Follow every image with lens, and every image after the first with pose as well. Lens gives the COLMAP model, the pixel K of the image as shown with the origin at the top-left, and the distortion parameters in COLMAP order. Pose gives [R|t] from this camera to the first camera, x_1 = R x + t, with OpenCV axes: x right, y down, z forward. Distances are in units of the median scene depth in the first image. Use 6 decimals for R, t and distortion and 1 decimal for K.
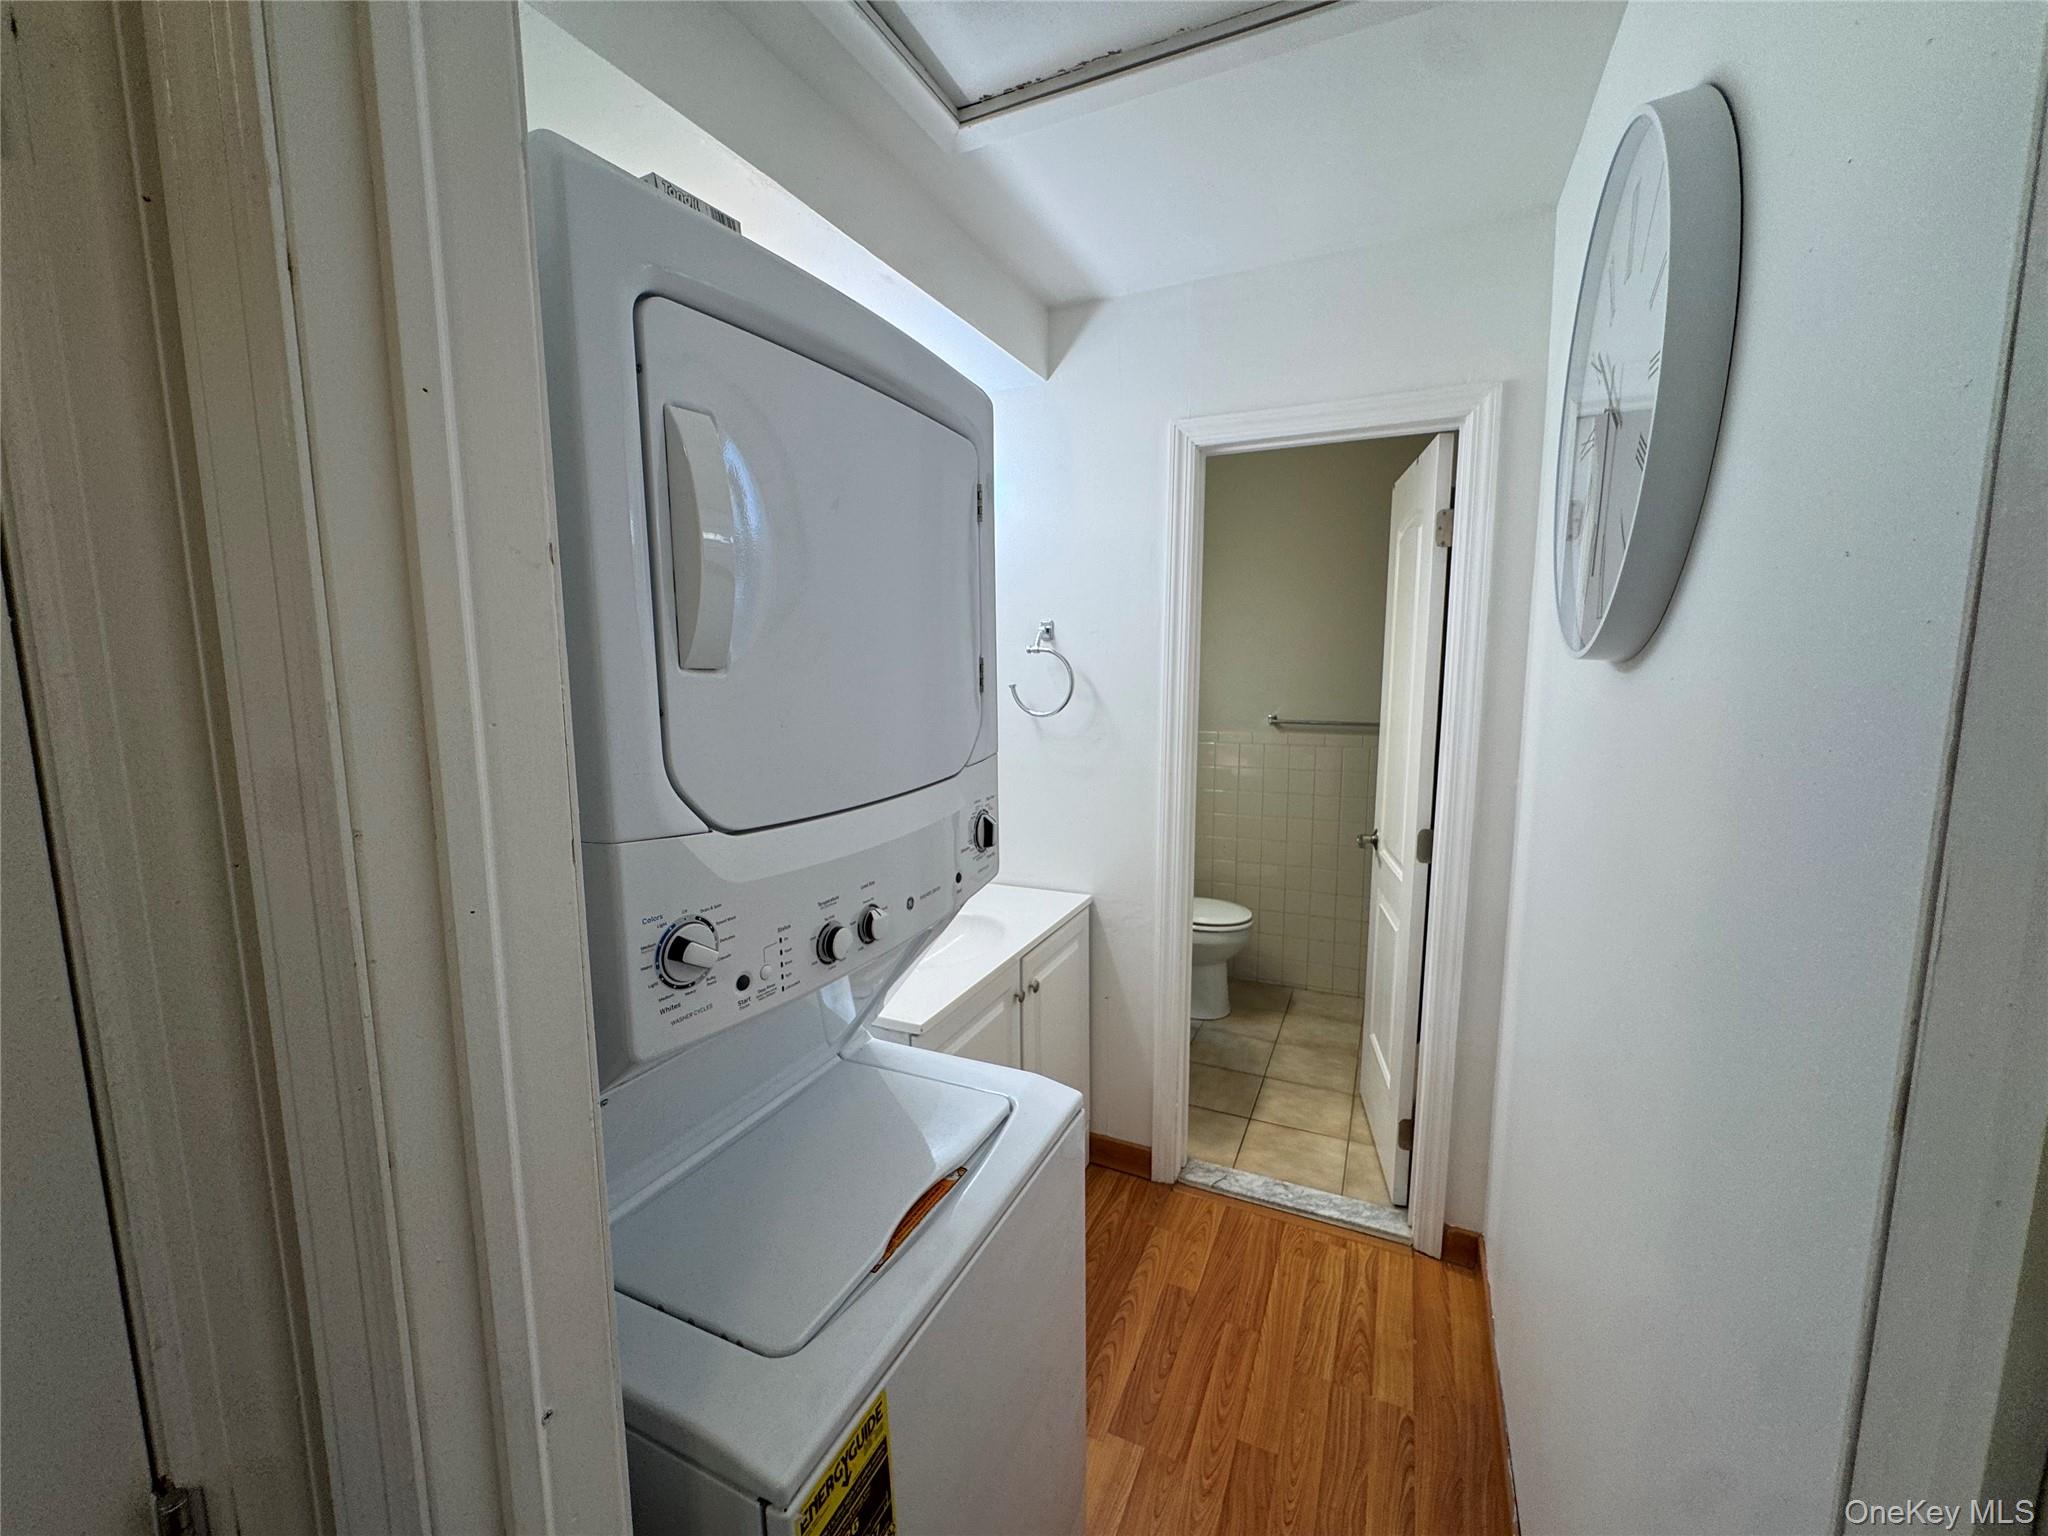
lens RADIAL K [[816.0, 0, 1013.2], [0, 816.0, 774.9], [0, 0, 1]] dist [-0.002078, 0.000334]
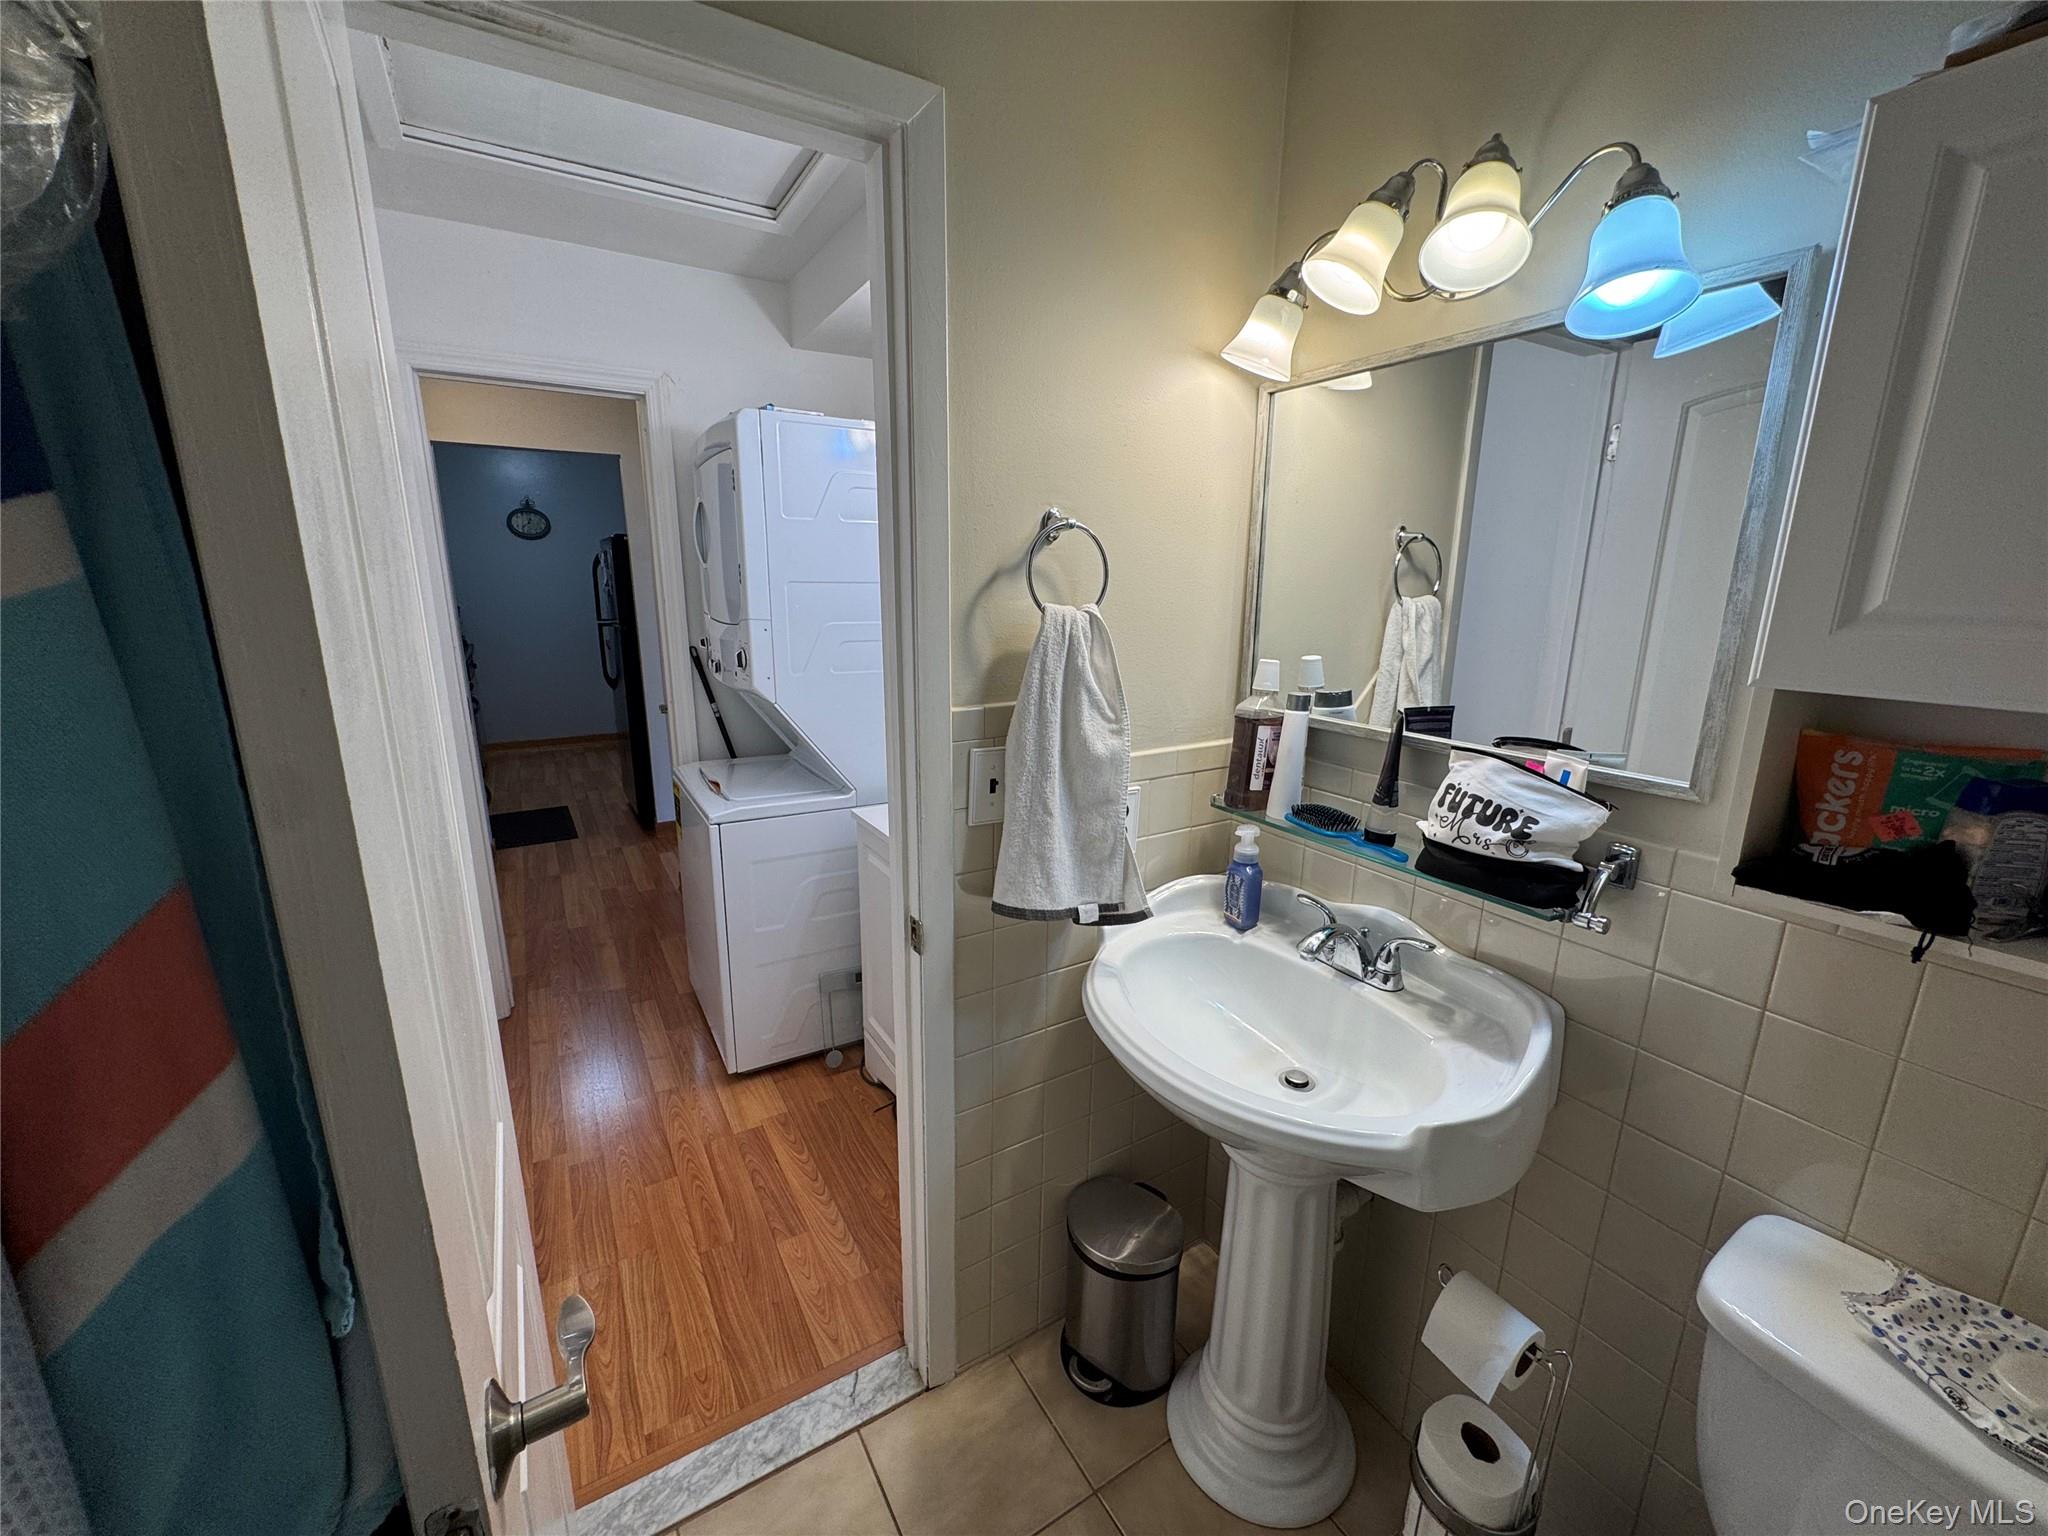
lens RADIAL K [[816.0, 0, 1025.7], [0, 816.0, 766.8], [0, 0, 1]] dist [-0.002078, 0.000334]
pose [[-0.545562, 0.193974, -0.815313, 0.697923], [-0.112161, 0.947195, 0.300403, -0.198978], [0.830531, 0.255335, -0.494997, 1.493119]]
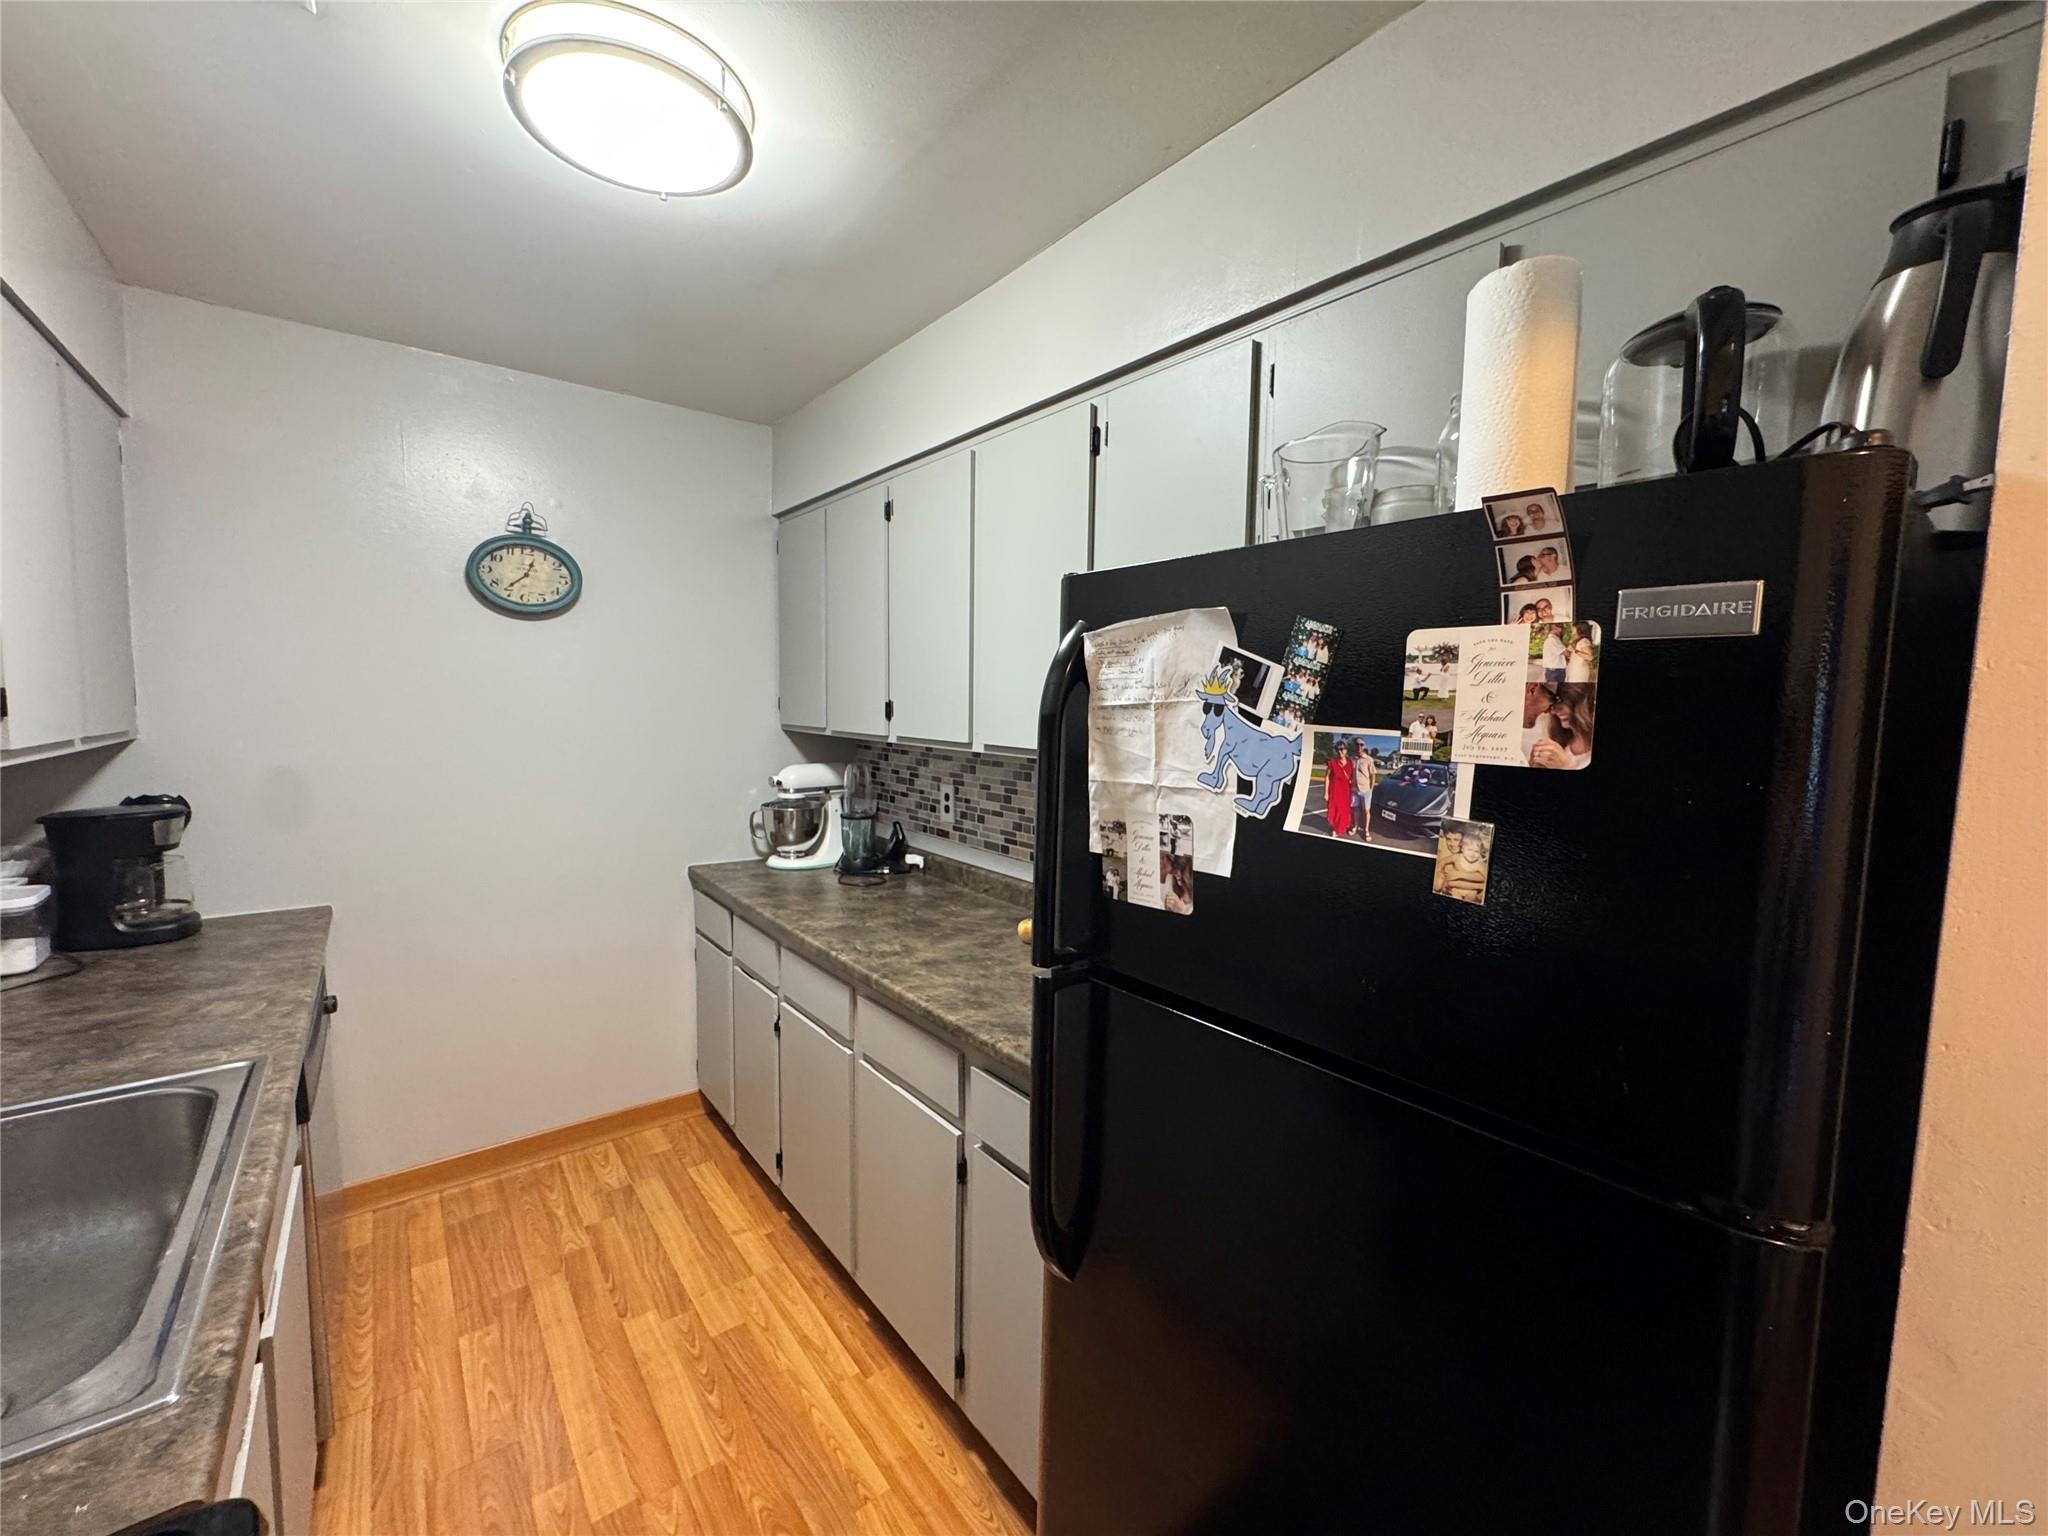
lens RADIAL K [[816.0, 0, 1018.1], [0, 816.0, 768.6], [0, 0, 1]] dist [-0.002078, 0.000334]
pose [[-0.444157, 0.076234, -0.892700, -0.246702], [-0.130445, 0.980254, 0.148613, 0.075686], [0.886402, 0.182456, -0.425442, -0.716829]]
